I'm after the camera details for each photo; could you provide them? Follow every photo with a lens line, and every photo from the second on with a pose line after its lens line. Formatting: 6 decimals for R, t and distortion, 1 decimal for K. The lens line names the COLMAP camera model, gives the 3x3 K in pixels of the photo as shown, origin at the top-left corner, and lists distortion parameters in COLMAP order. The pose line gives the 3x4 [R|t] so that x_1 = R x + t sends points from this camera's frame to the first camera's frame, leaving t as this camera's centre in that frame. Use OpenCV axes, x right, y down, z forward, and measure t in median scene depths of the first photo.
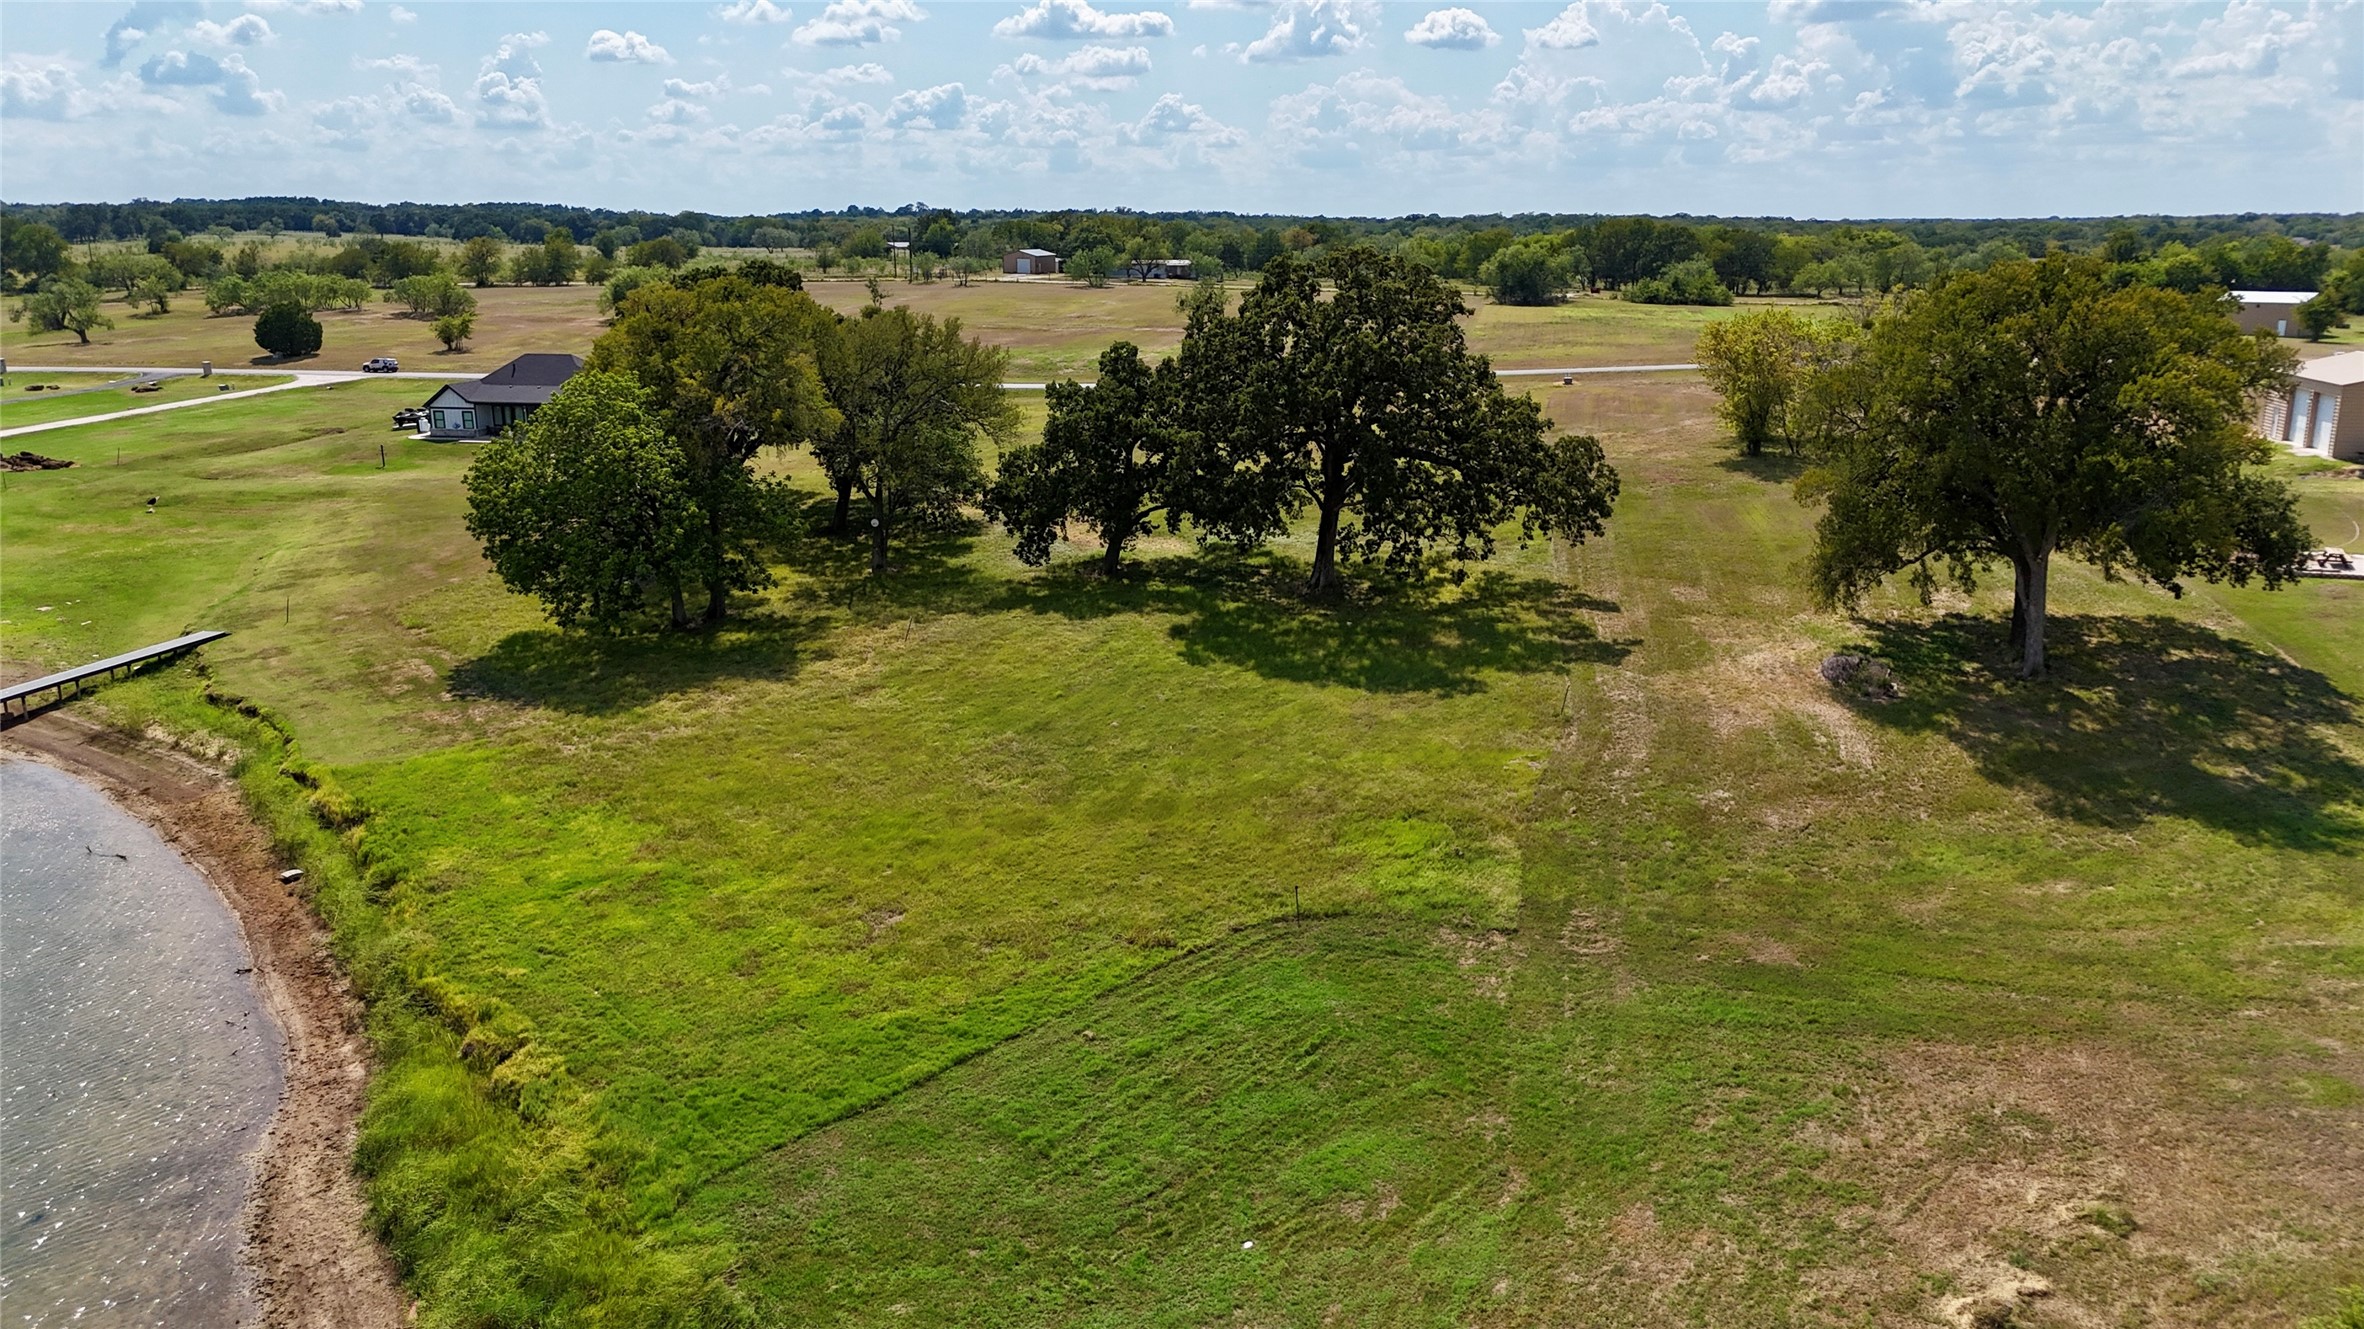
lens RADIAL K [[1743.6, 0, 1178.1], [0, 1743.6, 664.0], [0, 0, 1]] dist [0.069866, -0.067706]
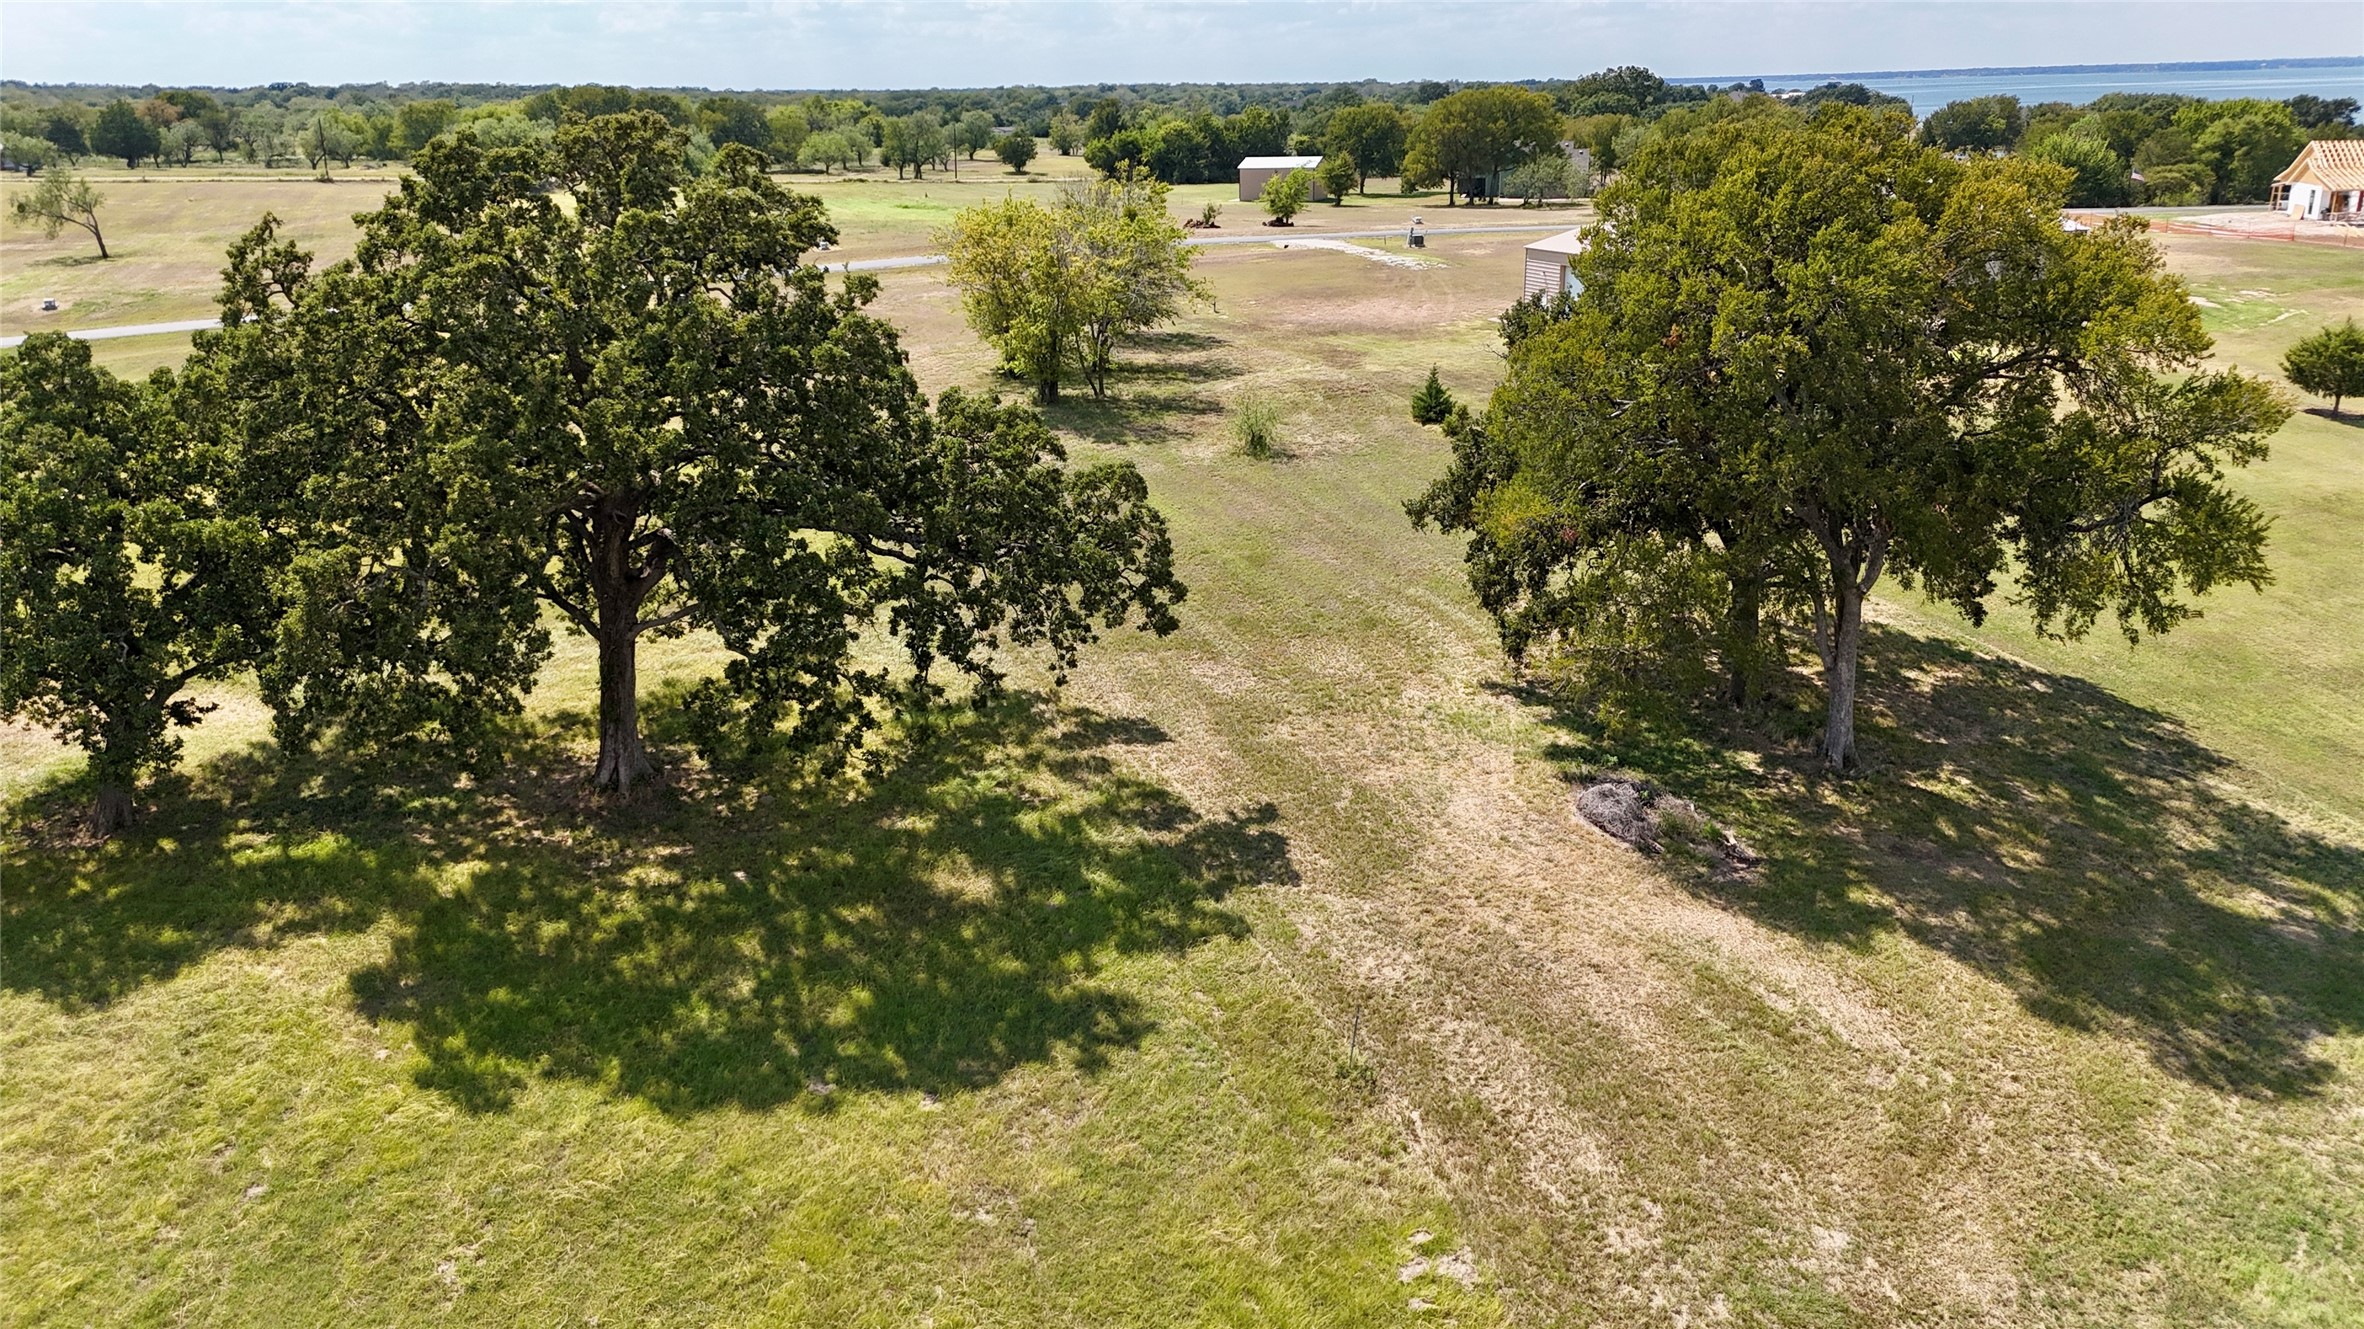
lens RADIAL K [[1743.6, 0, 1177.6], [0, 1743.6, 662.8], [0, 0, 1]] dist [0.069866, -0.067706]
pose [[0.832323, -0.182327, 0.523446, -0.036886], [0.147308, 0.983153, 0.108220, -0.088291], [-0.534358, -0.012966, 0.845159, 0.372247]]
